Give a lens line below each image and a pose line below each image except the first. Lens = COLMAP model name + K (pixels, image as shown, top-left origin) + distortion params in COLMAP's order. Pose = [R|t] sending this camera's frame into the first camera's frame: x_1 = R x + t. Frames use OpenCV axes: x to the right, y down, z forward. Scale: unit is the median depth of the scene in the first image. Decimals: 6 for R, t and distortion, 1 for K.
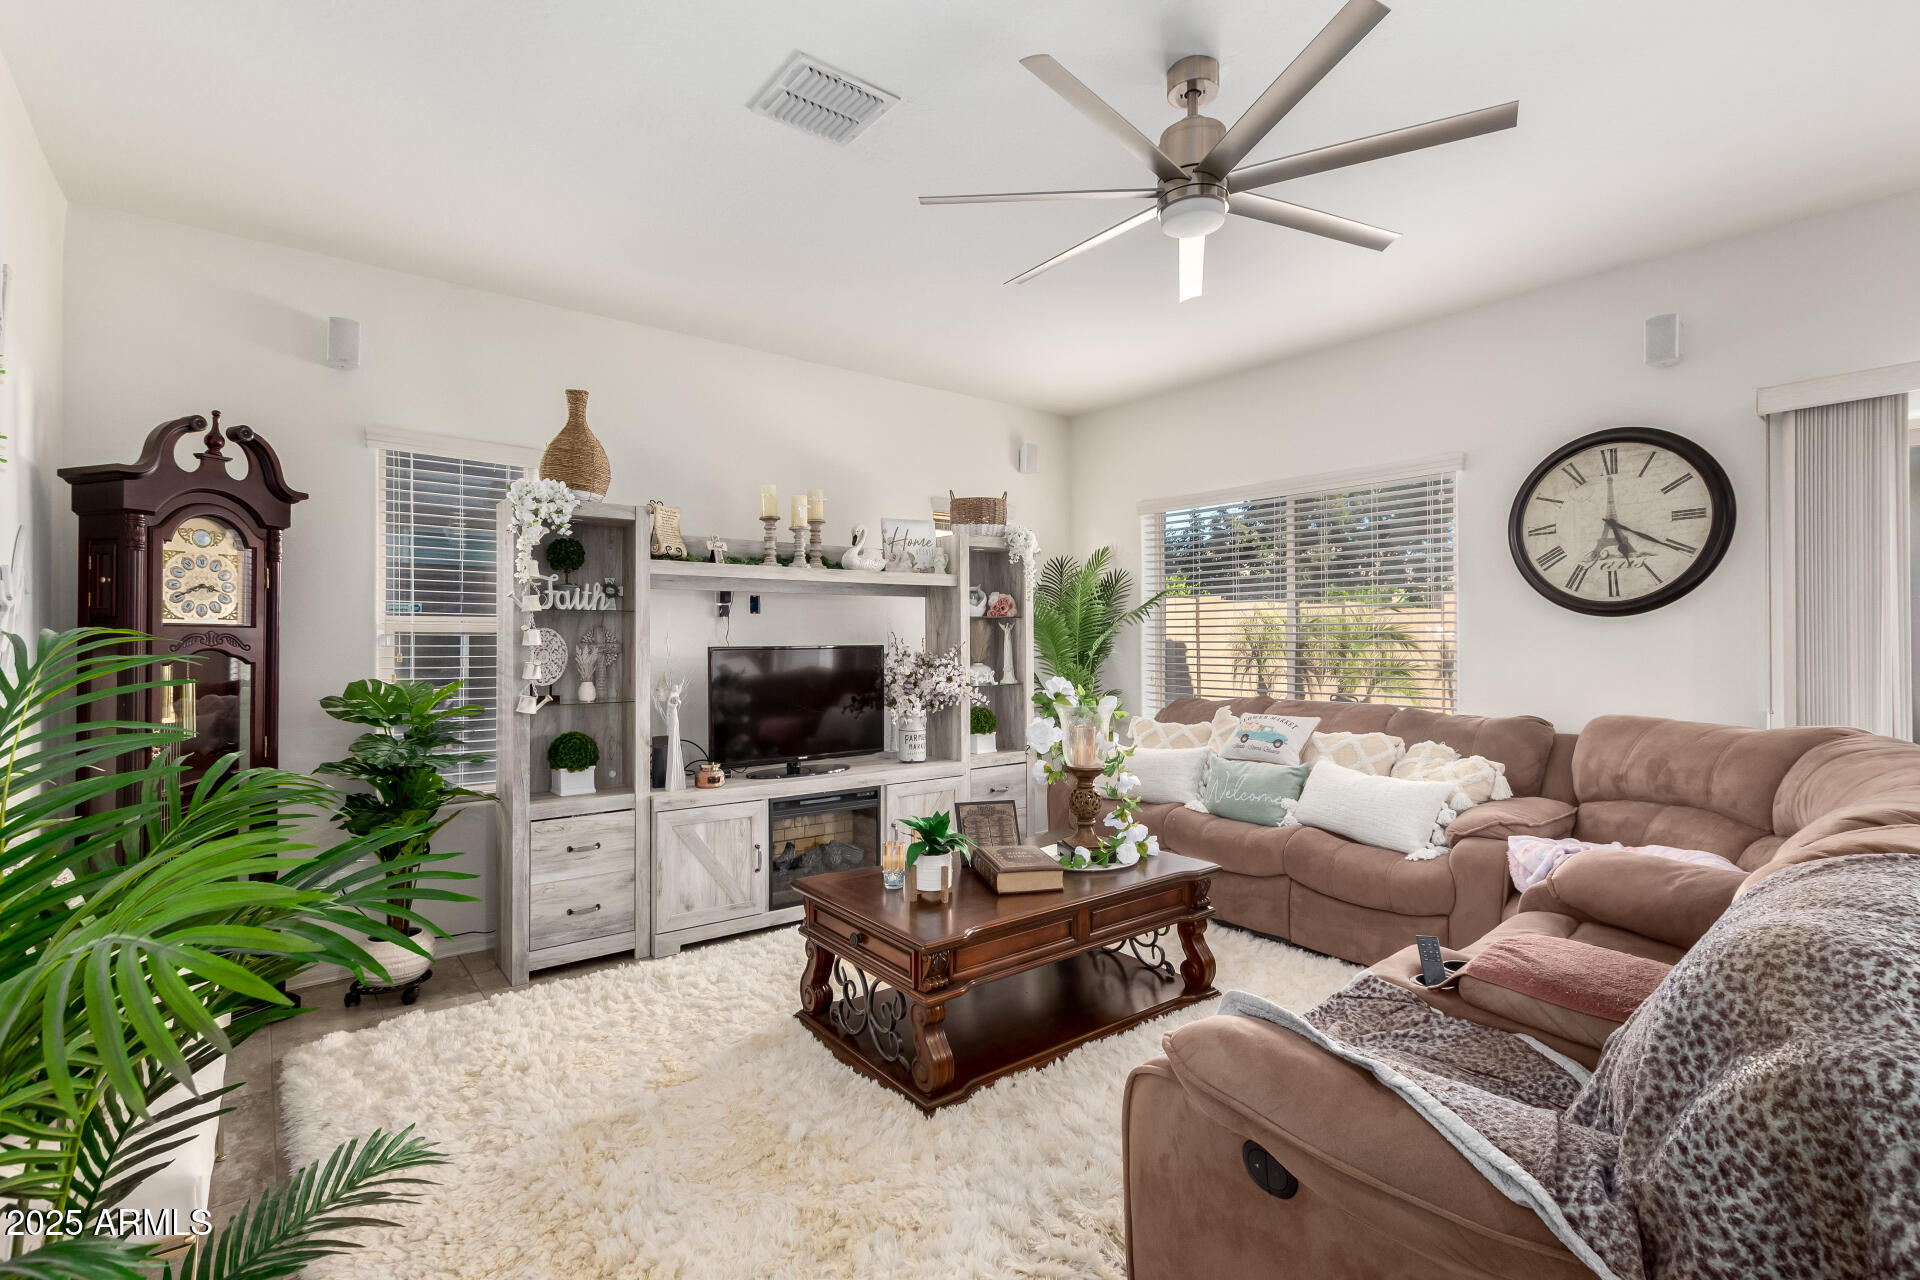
lens RADIAL K [[880.8, 0, 956.7], [0, 880.8, 632.9], [0, 0, 1]] dist [0.008720, -0.003135]
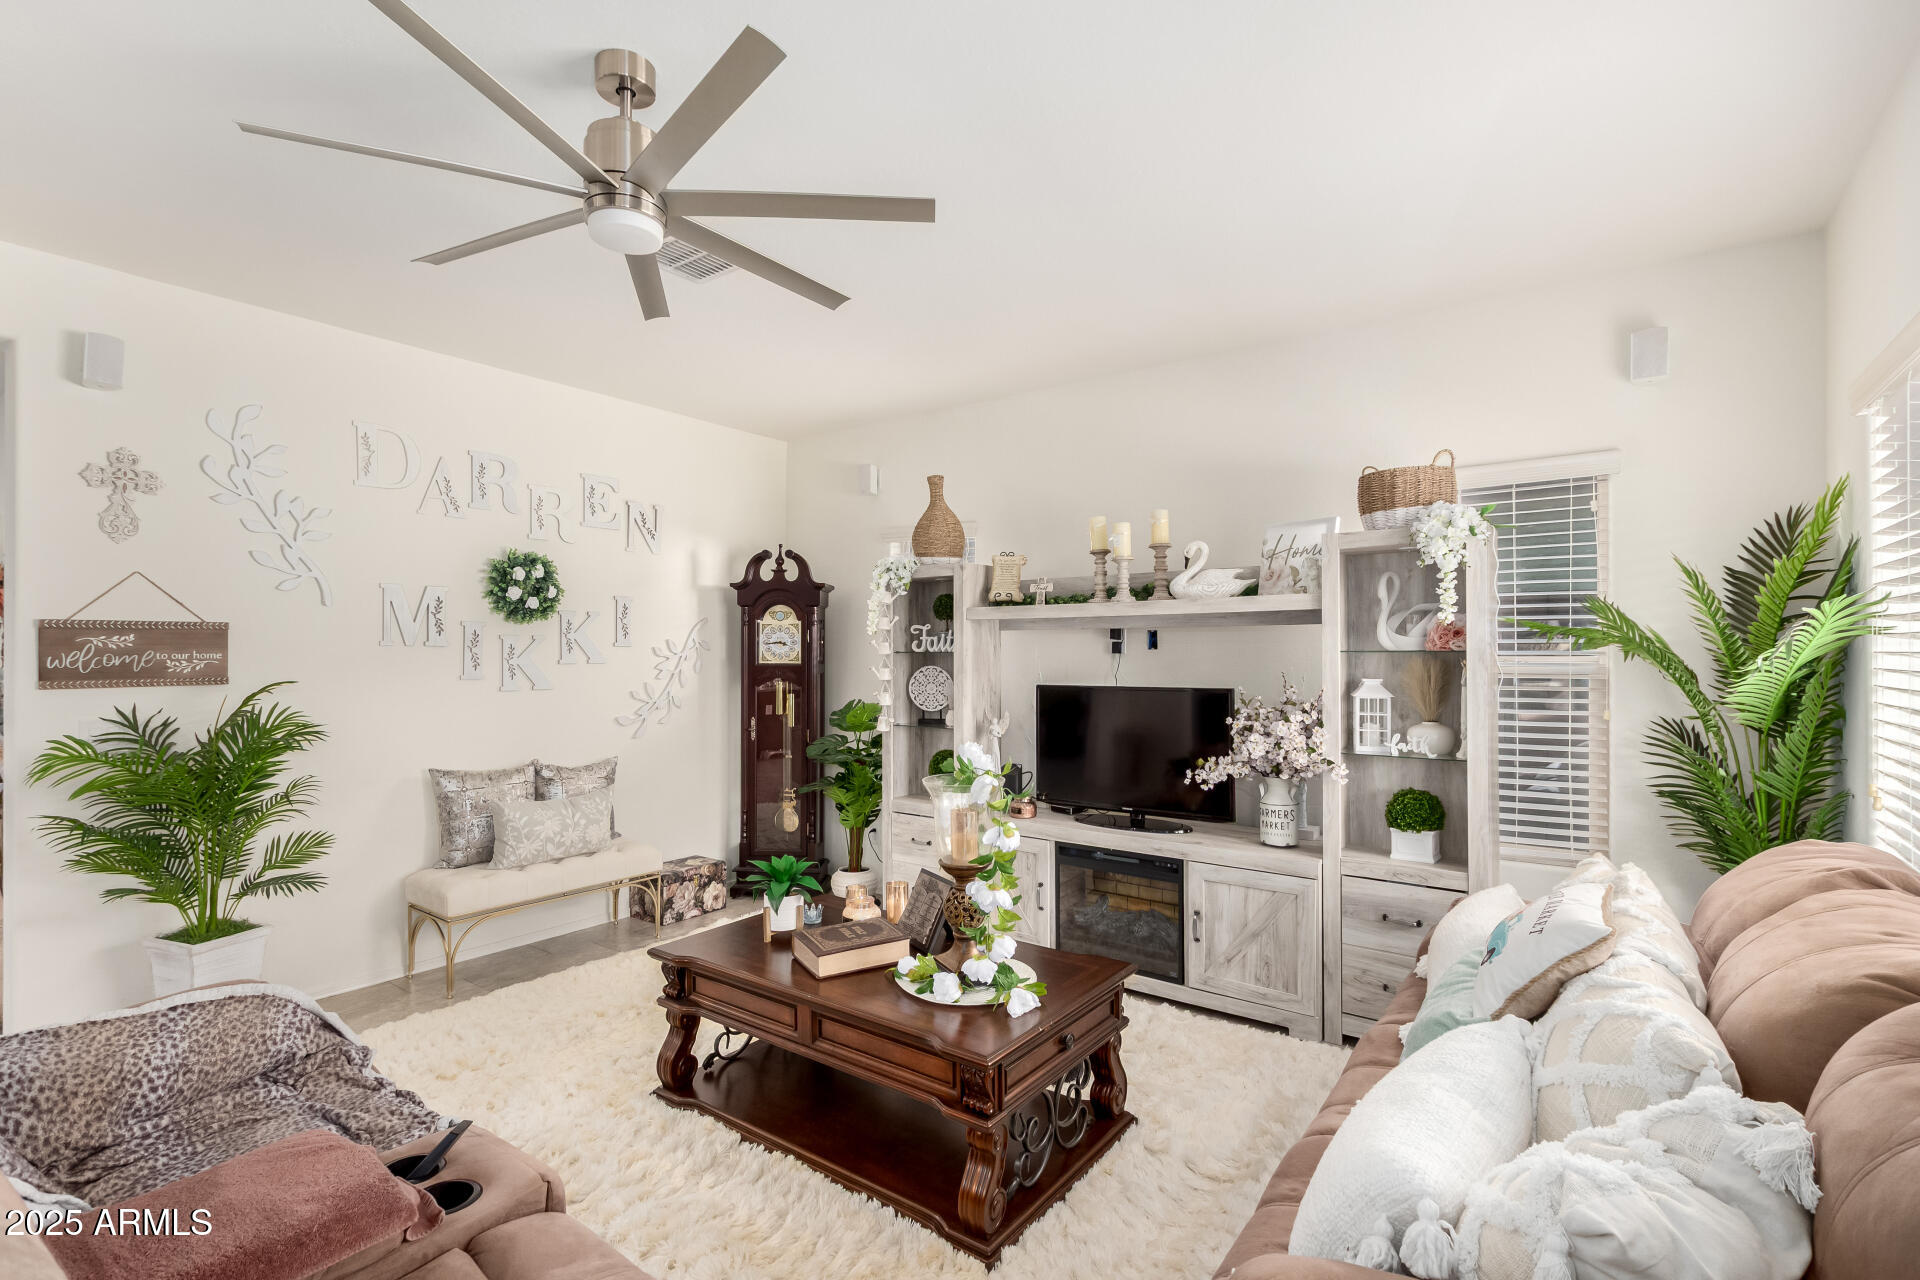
lens RADIAL K [[880.8, 0, 958.9], [0, 880.8, 650.6], [0, 0, 1]] dist [0.008720, -0.003135]
pose [[0.276579, -0.000554, -0.960991, 0.764740], [0.005951, 0.999982, 0.001136, -0.028779], [0.960973, -0.006033, 0.276577, 0.676939]]
